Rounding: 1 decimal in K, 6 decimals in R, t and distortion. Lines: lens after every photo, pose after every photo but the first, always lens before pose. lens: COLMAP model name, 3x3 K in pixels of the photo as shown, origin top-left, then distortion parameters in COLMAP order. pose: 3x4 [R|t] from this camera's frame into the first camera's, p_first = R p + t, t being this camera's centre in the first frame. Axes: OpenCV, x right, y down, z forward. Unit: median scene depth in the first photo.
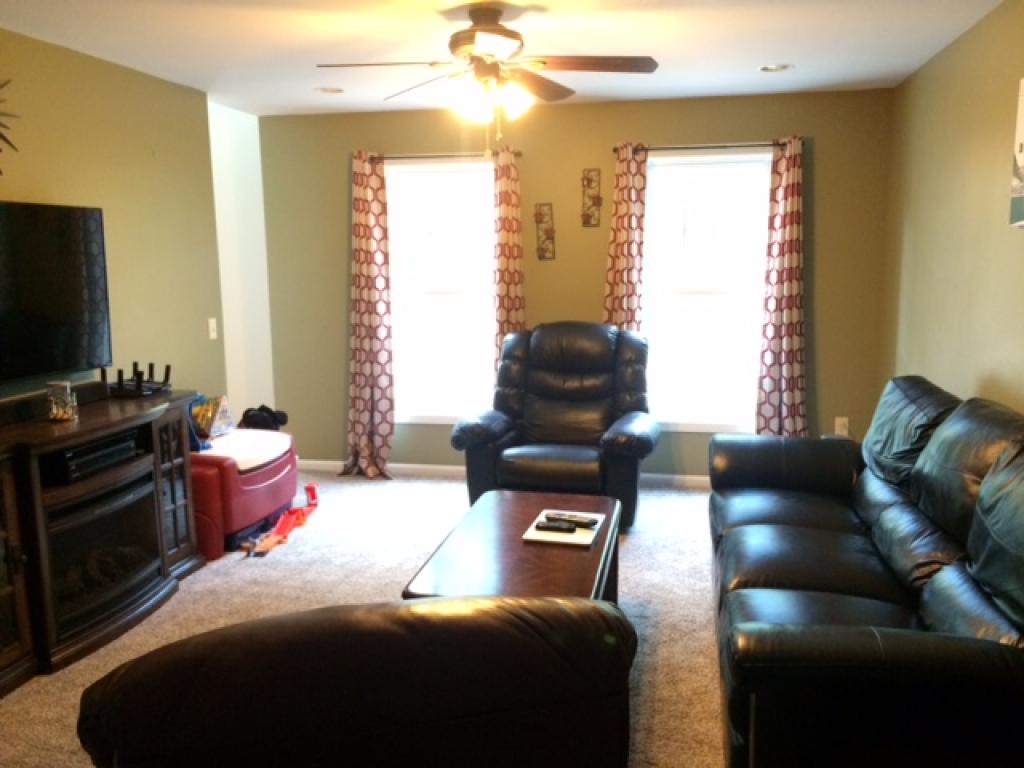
lens RADIAL K [[871.8, 0, 512.0], [0, 871.8, 384.0], [0, 0, 1]] dist [0.083455, -0.091653]
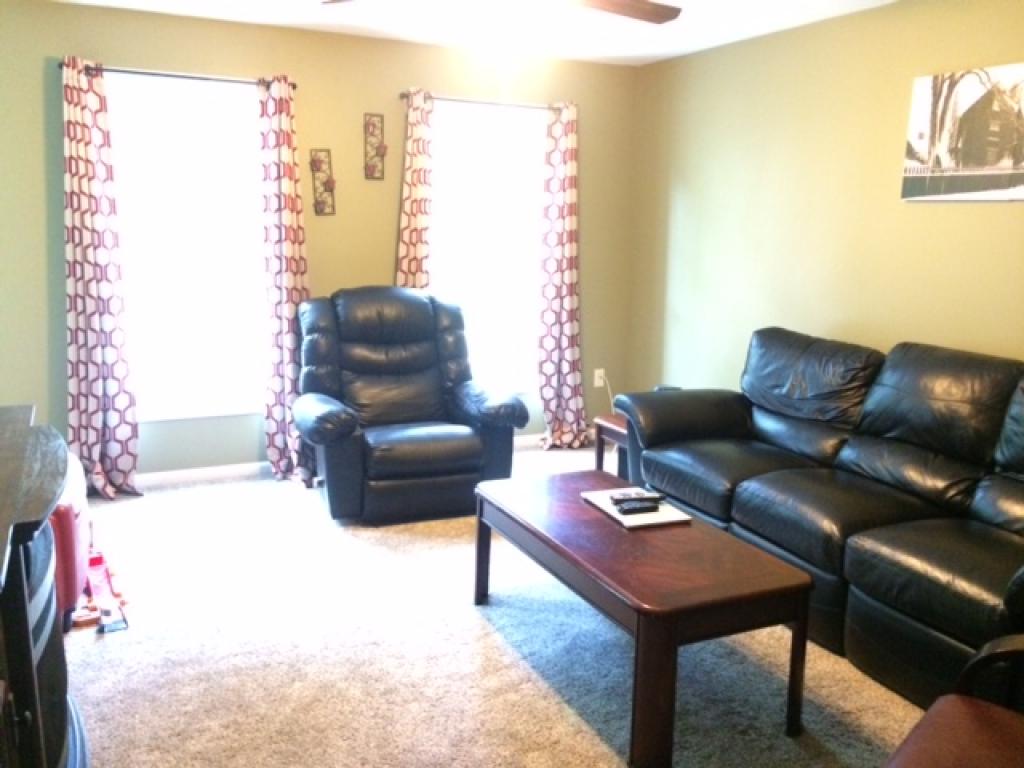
lens RADIAL K [[871.8, 0, 512.0], [0, 871.8, 384.0], [0, 0, 1]] dist [0.083455, -0.091653]
pose [[0.798097, -0.089687, 0.595816, -0.349669], [0.060590, 0.995793, 0.068734, -0.024188], [-0.599475, -0.018756, 0.800174, 0.191475]]
